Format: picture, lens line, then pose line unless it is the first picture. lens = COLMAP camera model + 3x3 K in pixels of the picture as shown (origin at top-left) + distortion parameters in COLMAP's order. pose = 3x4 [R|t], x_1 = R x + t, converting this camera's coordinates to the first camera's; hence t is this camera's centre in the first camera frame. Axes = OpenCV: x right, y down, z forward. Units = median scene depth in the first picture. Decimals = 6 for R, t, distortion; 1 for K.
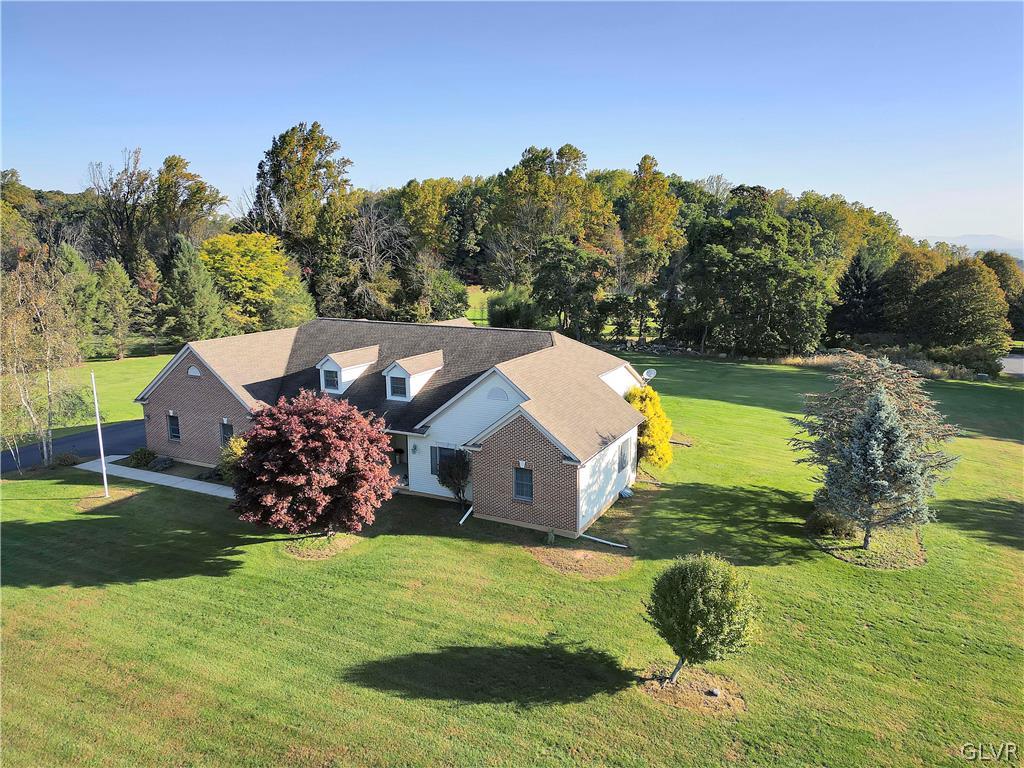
lens RADIAL K [[713.5, 0, 523.4], [0, 713.5, 392.5], [0, 0, 1]] dist [0.078600, -0.086218]
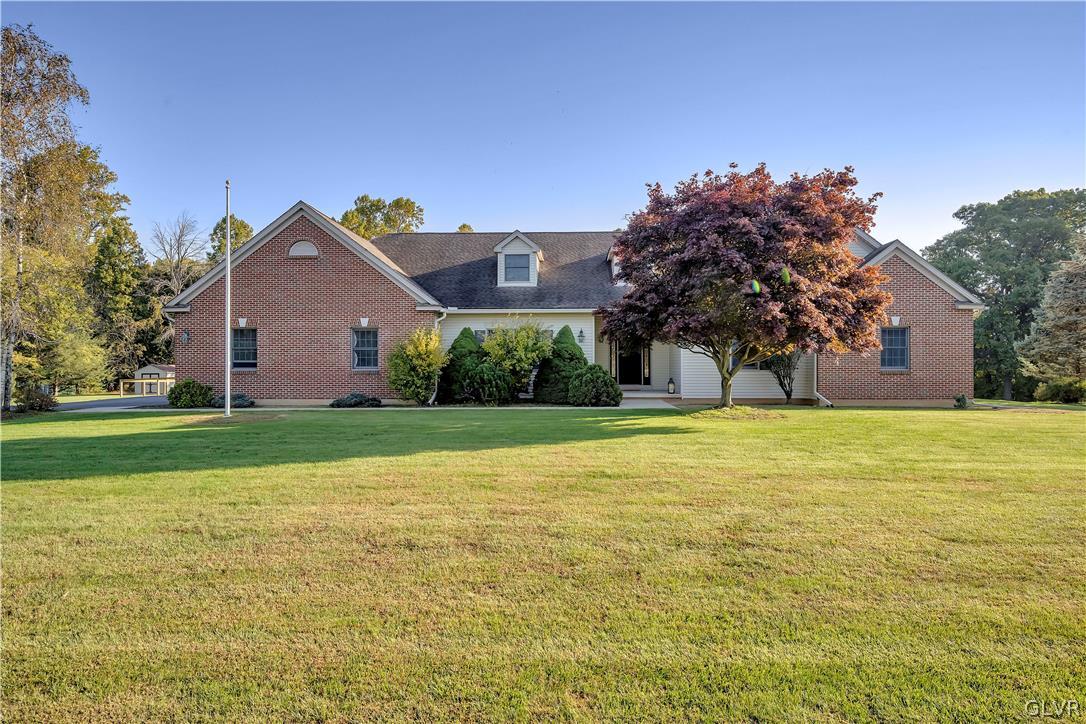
lens RADIAL K [[729.7, 0, 543.0], [0, 729.7, 362.0], [0, 0, 1]] dist [-0.009579, -0.006067]
pose [[0.900477, 0.005587, 0.434867, -0.250944], [0.090756, 0.975489, -0.200460, 0.098356], [-0.425328, 0.219977, 0.877899, 0.173090]]
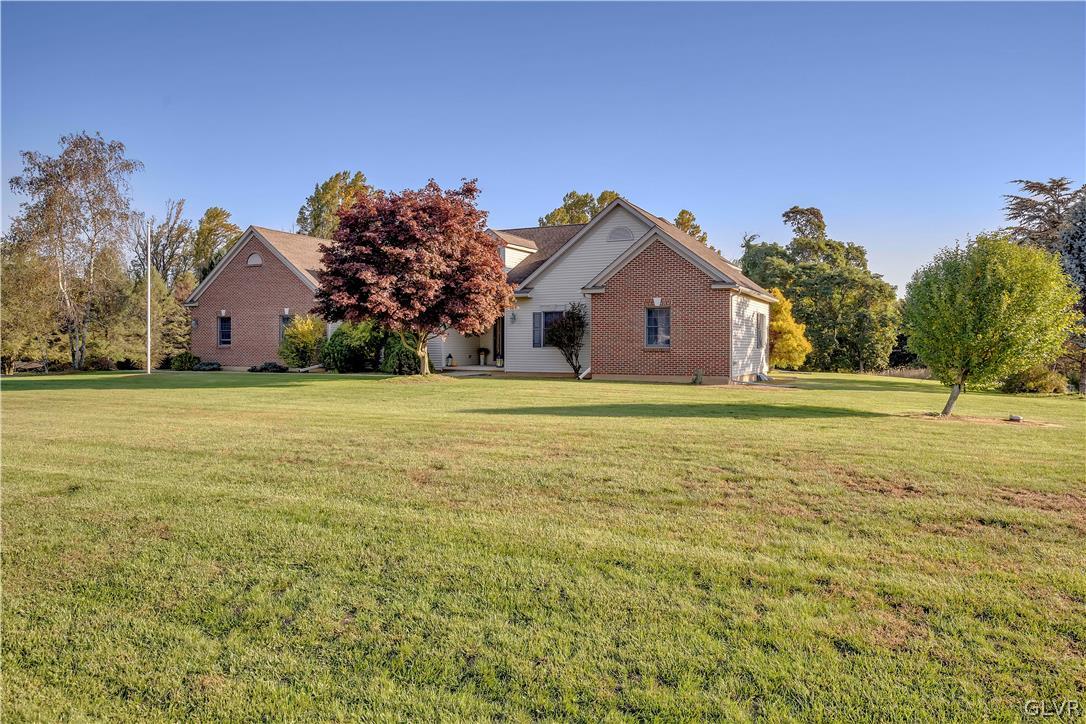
lens RADIAL K [[729.7, 0, 543.0], [0, 729.7, 362.0], [0, 0, 1]] dist [-0.009579, -0.006067]
pose [[0.999957, 0.006407, 0.006689, -0.050722], [-0.005011, 0.981568, -0.191048, 0.120655], [-0.007789, 0.191006, 0.981558, 0.068874]]
